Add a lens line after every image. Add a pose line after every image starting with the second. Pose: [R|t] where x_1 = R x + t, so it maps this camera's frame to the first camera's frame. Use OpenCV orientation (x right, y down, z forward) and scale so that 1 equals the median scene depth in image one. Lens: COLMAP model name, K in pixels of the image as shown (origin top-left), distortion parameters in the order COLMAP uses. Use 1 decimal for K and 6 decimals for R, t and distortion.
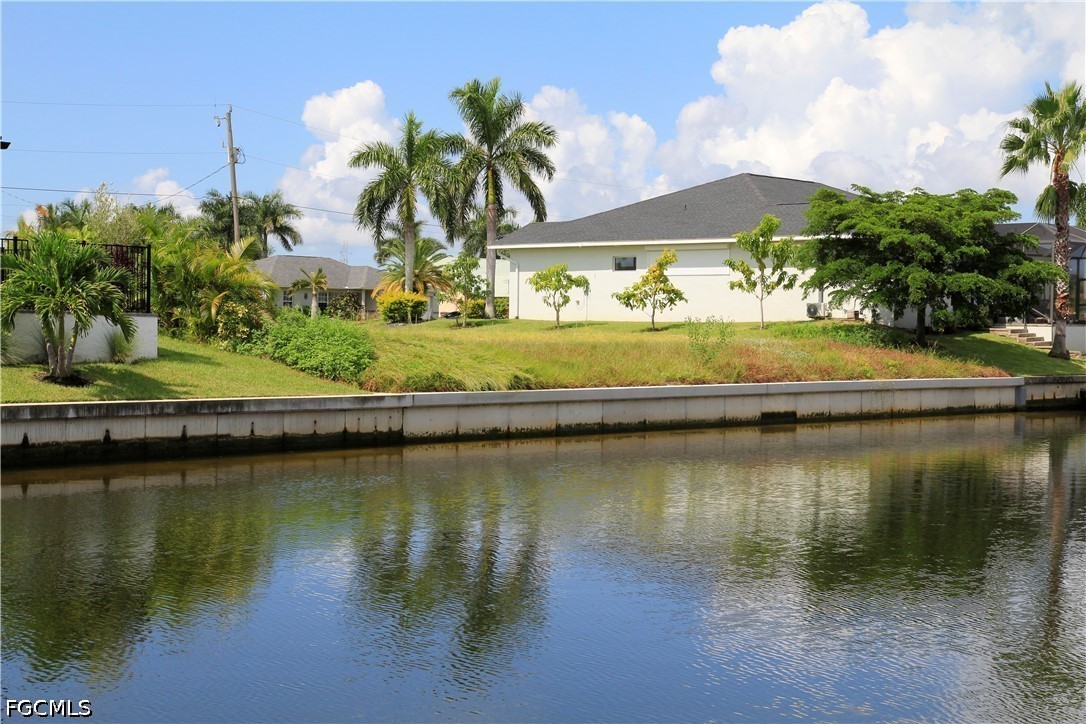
lens RADIAL K [[1702.8, 0, 543.0], [0, 1702.8, 362.0], [0, 0, 1]] dist [0.192791, -0.050290]
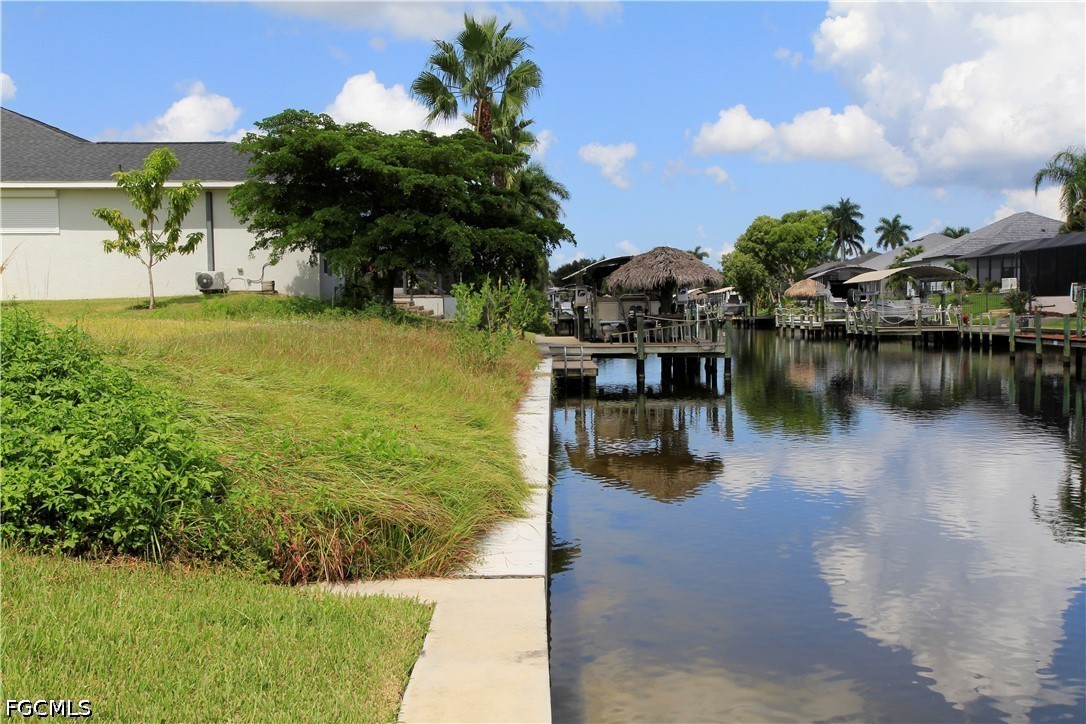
lens RADIAL K [[1270.7, 0, 543.0], [0, 1270.7, 362.0], [0, 0, 1]] dist [0.006149, 0.309261]
pose [[0.739105, -0.053926, 0.671428, -0.126096], [0.037342, 0.998538, 0.039092, -0.012527], [-0.672554, -0.003821, 0.740038, 0.545704]]
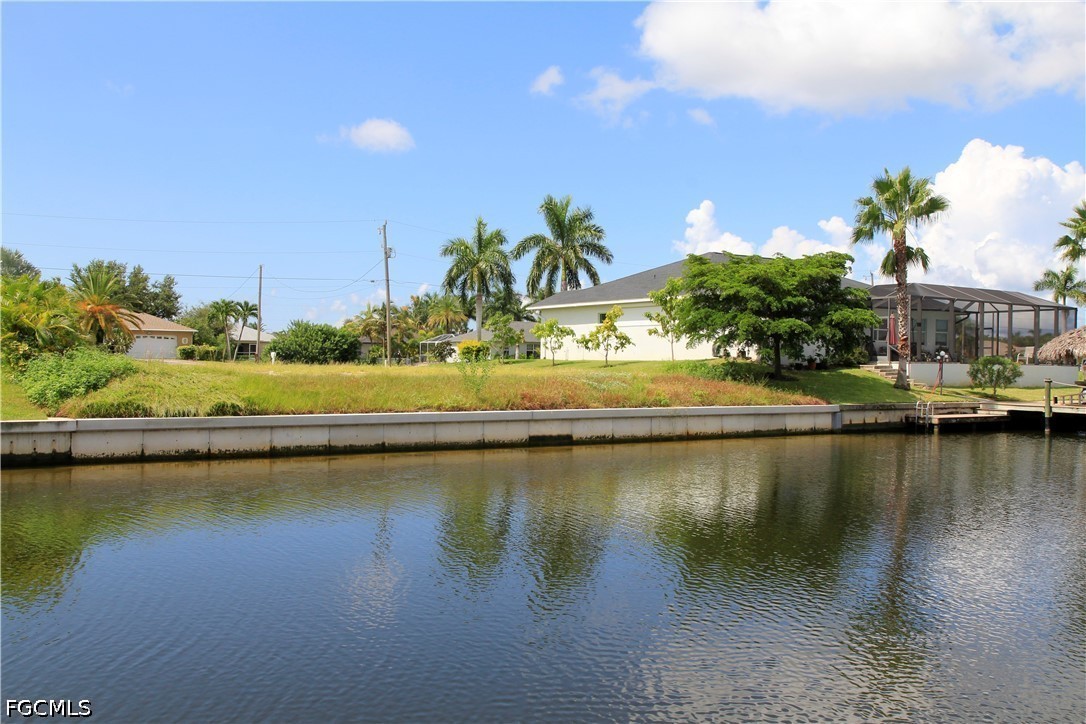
lens RADIAL K [[978.3, 0, 543.0], [0, 978.3, 362.0], [0, 0, 1]] dist [-0.064105, 0.153885]
pose [[0.969114, -0.002286, -0.246604, 0.240536], [-0.004207, 0.999658, -0.025800, -0.002673], [0.246579, 0.026041, 0.968773, 0.286796]]
